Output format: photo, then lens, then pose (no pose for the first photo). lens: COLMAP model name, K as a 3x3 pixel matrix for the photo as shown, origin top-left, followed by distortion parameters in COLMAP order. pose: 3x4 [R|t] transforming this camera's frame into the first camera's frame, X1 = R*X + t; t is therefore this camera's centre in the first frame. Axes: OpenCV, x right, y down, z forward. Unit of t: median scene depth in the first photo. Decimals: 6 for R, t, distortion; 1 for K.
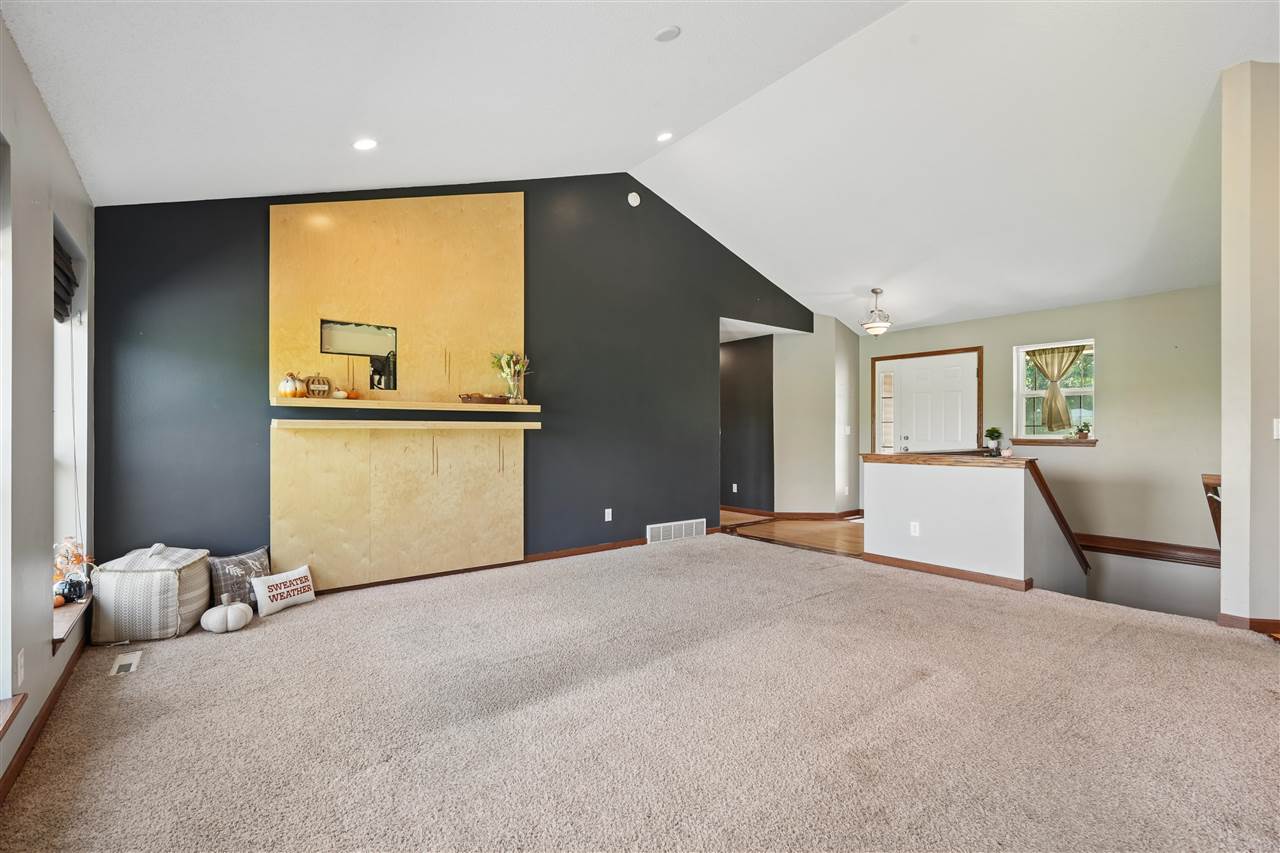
lens RADIAL K [[579.8, 0, 644.4], [0, 579.8, 429.3], [0, 0, 1]] dist [-0.002554, 0.000003]
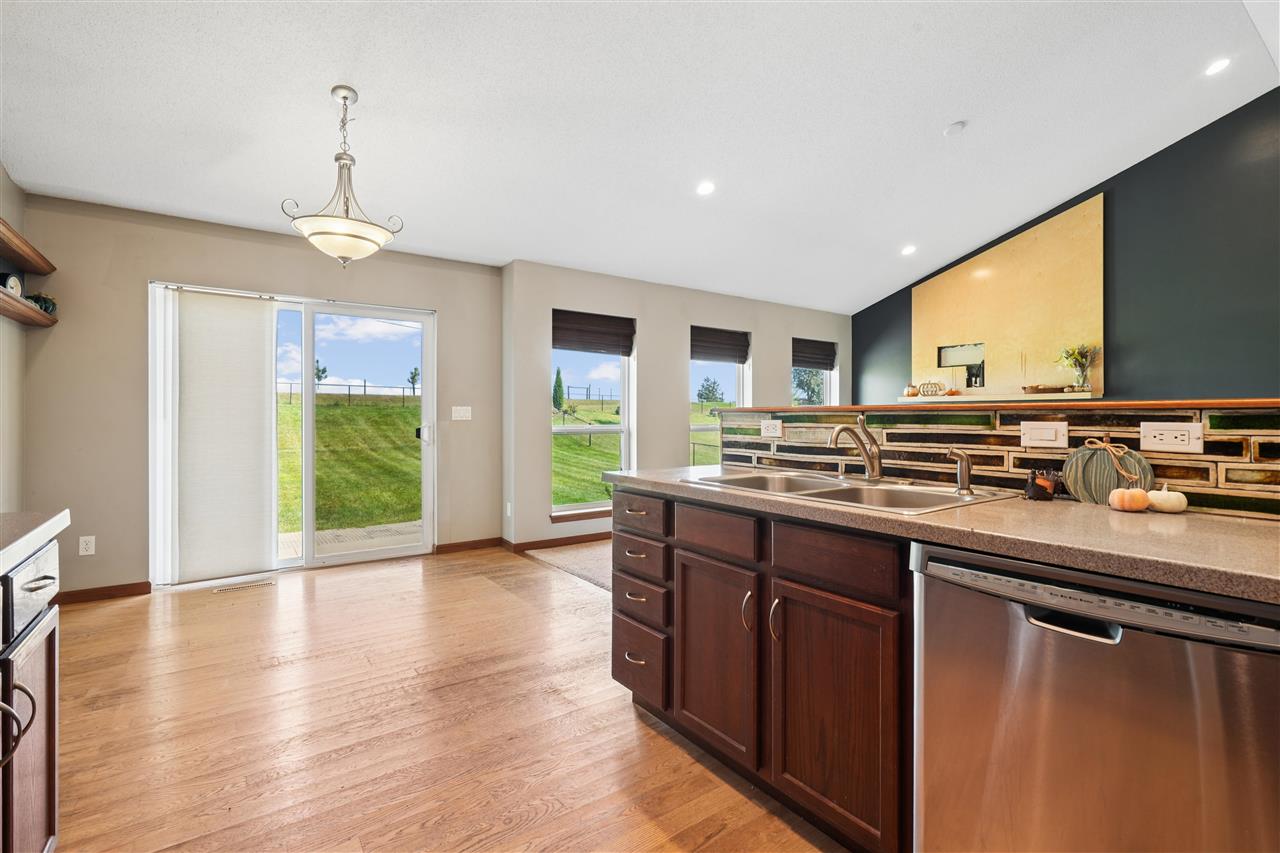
lens RADIAL K [[592.2, 0, 648.4], [0, 592.2, 418.5], [0, 0, 1]] dist [-0.000845, -0.000114]
pose [[-0.041077, 0.000500, -0.999156, 1.087096], [-0.005321, 0.999986, 0.000719, 0.013014], [0.999142, 0.005346, -0.041074, 0.248308]]
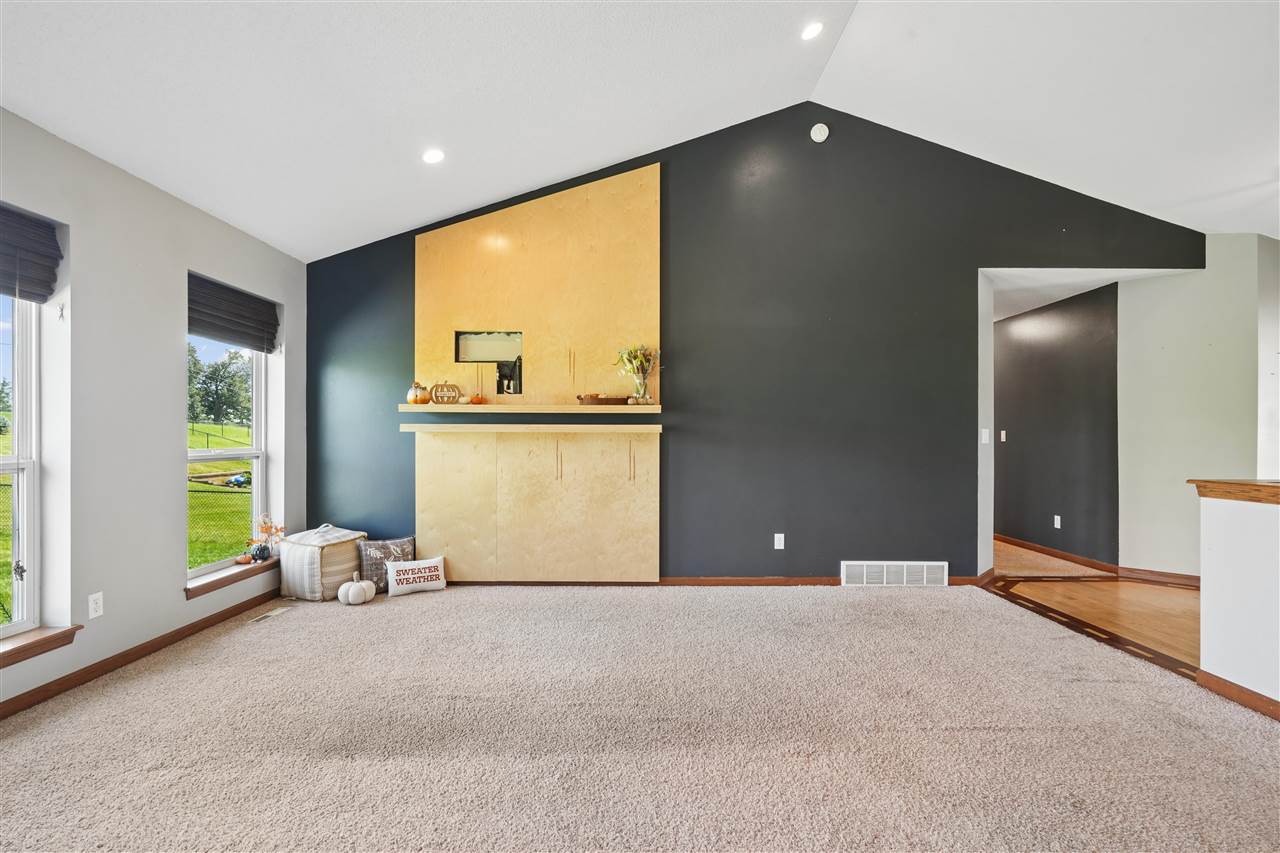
lens RADIAL K [[582.6, 0, 645.4], [0, 582.6, 436.4], [0, 0, 1]] dist [-0.004315, 0.000051]
pose [[0.786177, 0.002218, -0.617997, 0.379535], [-0.001346, 0.999997, 0.001876, 0.004115], [0.617999, -0.000642, 0.786178, 0.348036]]
